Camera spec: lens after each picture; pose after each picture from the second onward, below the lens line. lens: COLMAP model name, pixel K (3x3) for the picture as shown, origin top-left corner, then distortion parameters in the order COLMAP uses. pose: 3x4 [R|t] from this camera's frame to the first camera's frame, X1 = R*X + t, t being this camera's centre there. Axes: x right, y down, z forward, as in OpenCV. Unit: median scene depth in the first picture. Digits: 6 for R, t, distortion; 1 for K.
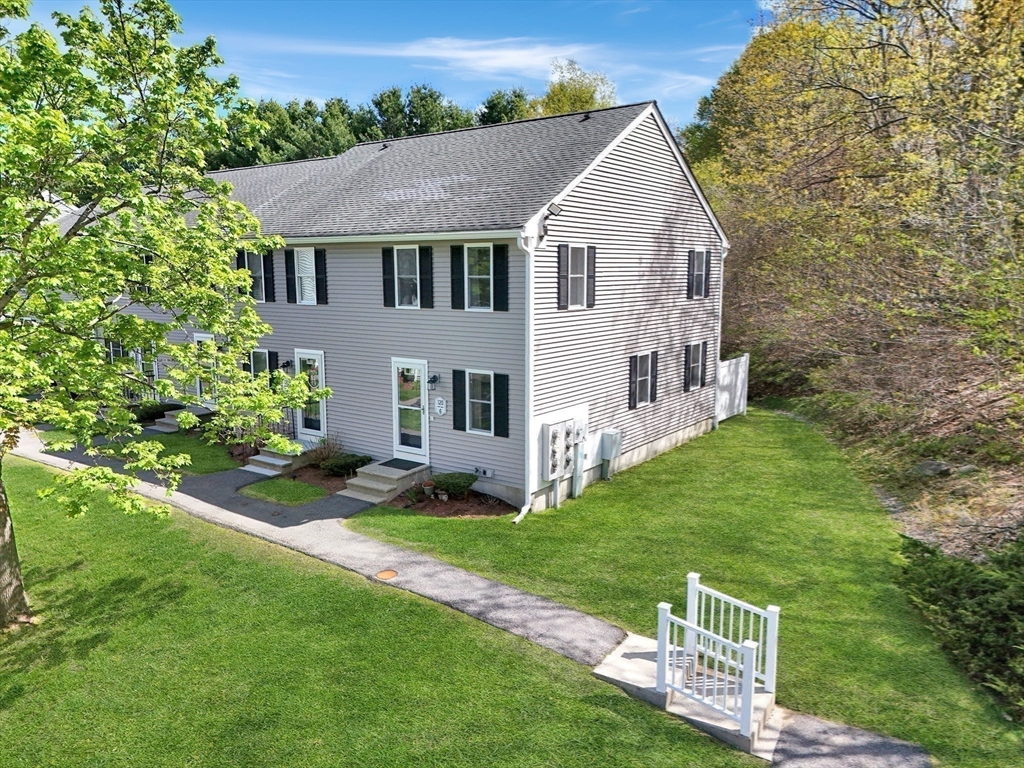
lens RADIAL K [[756.4, 0, 513.6], [0, 756.4, 415.6], [0, 0, 1]] dist [-0.002265, -0.001552]
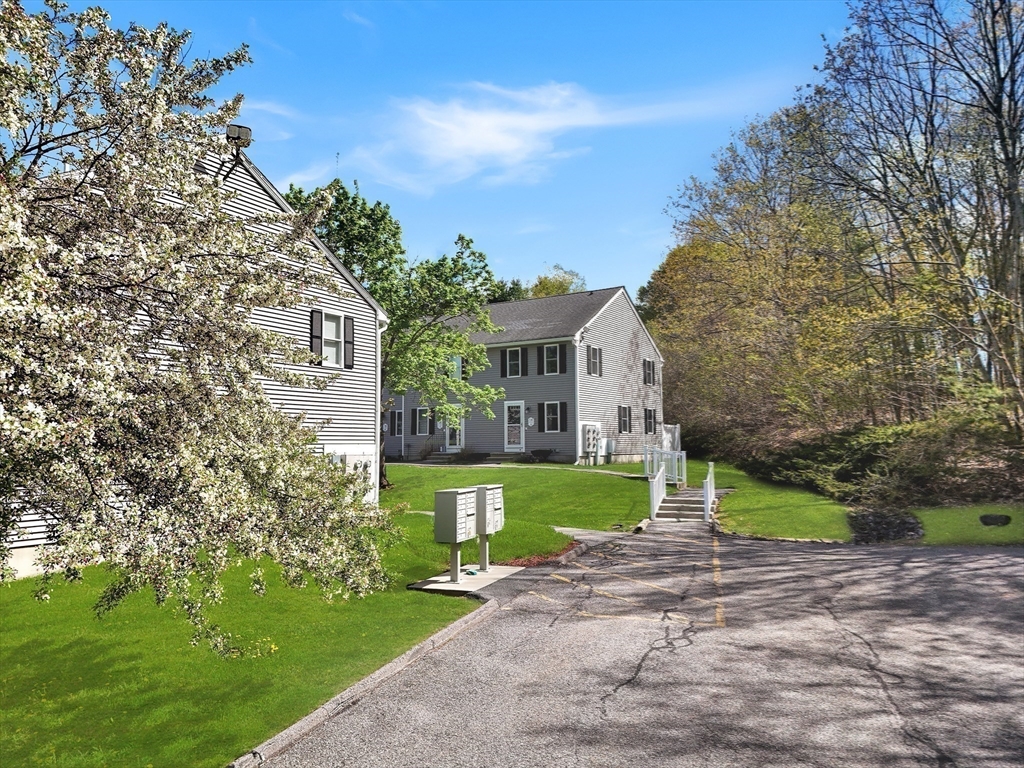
lens RADIAL K [[753.0, 0, 512.0], [0, 753.0, 384.0], [0, 0, 1]] dist [-0.001020, -0.000983]
pose [[0.998010, 0.000743, 0.063049, -0.286585], [0.016196, 0.963360, -0.267720, 0.450370], [-0.060938, 0.268209, 0.961432, -1.035838]]
